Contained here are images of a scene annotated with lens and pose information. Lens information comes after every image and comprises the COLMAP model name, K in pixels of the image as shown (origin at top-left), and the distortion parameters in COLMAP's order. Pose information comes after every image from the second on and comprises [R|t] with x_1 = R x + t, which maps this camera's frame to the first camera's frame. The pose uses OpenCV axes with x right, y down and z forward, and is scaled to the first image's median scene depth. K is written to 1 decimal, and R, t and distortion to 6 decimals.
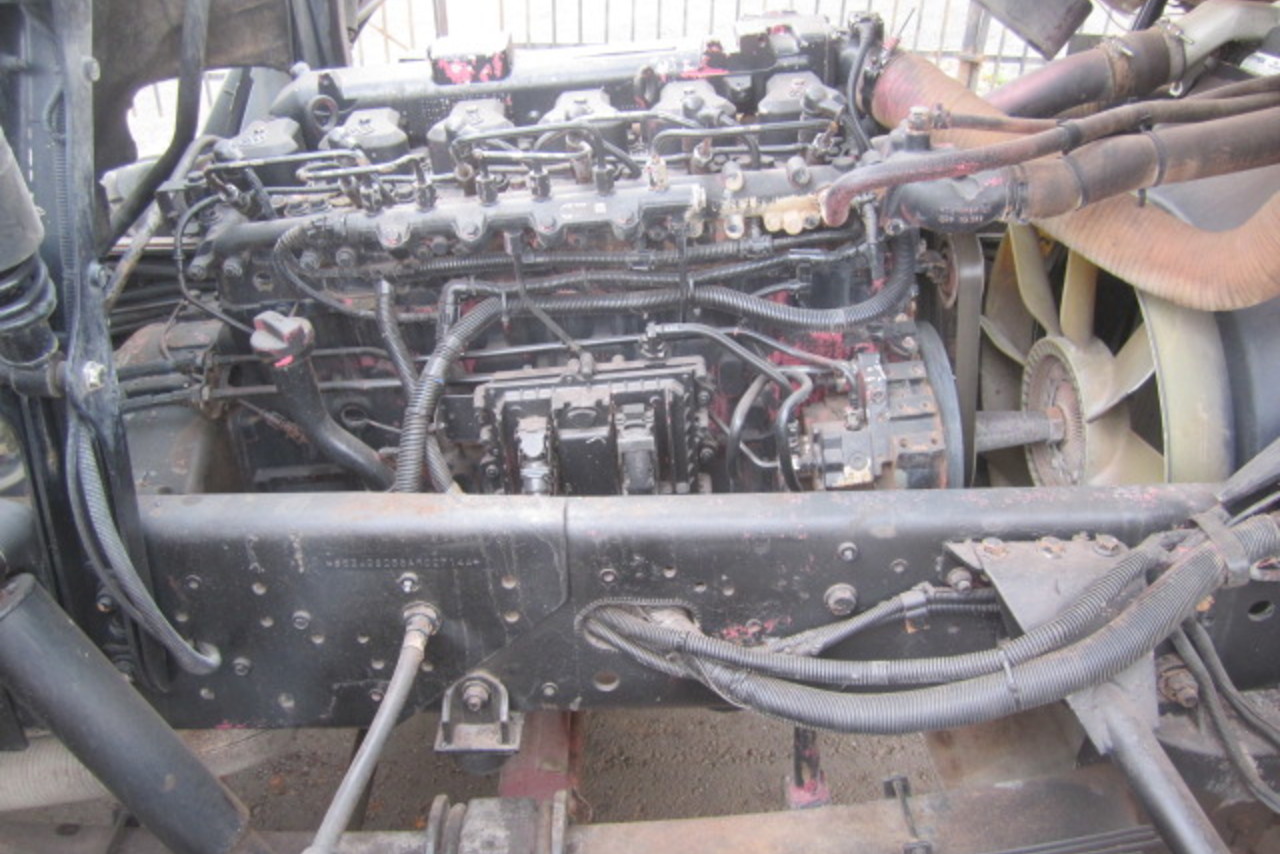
lens RADIAL K [[1103.1, 0, 640.0], [0, 1103.1, 427.0], [0, 0, 1]] dist [-0.001907, 0.003778]
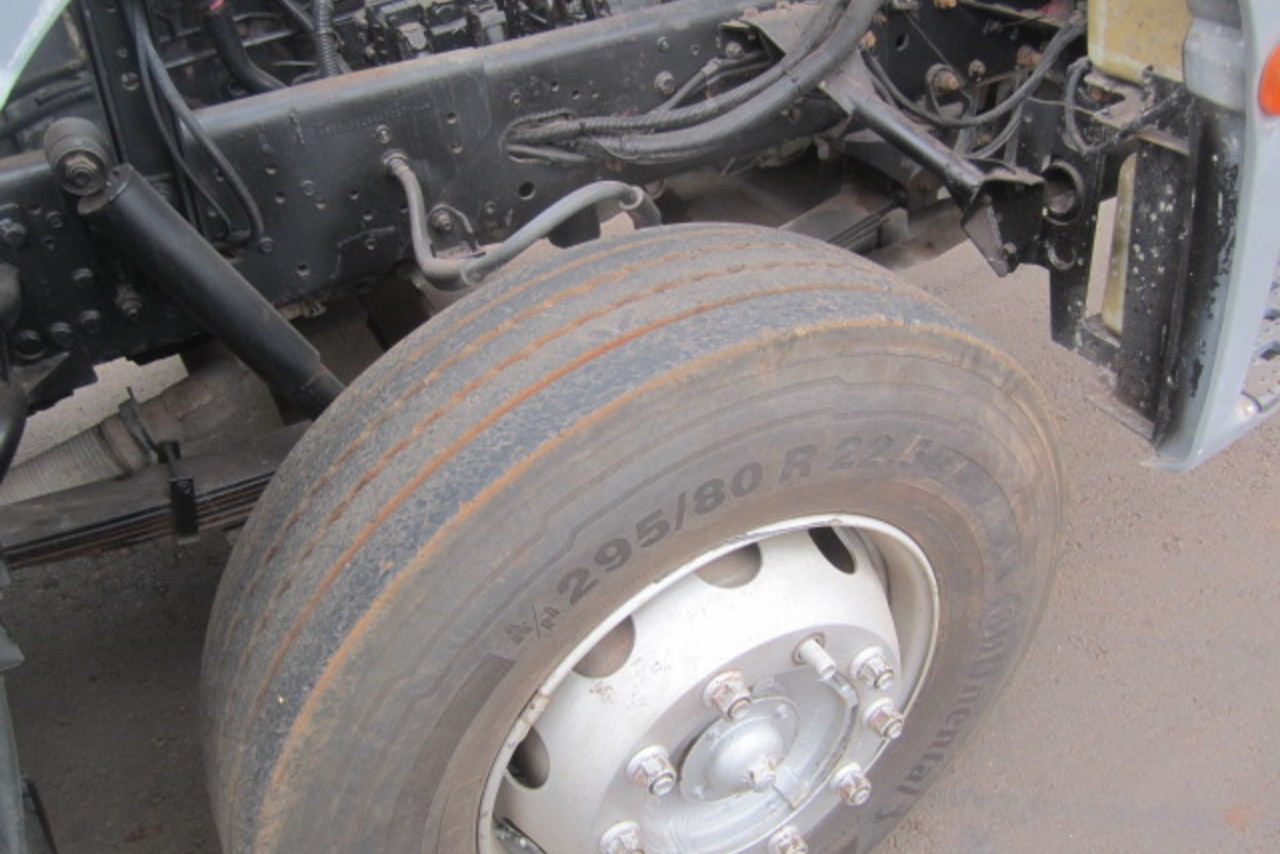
lens RADIAL K [[1103.1, 0, 640.0], [0, 1103.1, 427.0], [0, 0, 1]] dist [-0.001907, 0.003778]
pose [[0.896838, -0.319018, 0.306445, -0.447086], [0.282176, 0.946081, 0.159084, 0.348367], [-0.340672, -0.056201, 0.938501, -0.393245]]
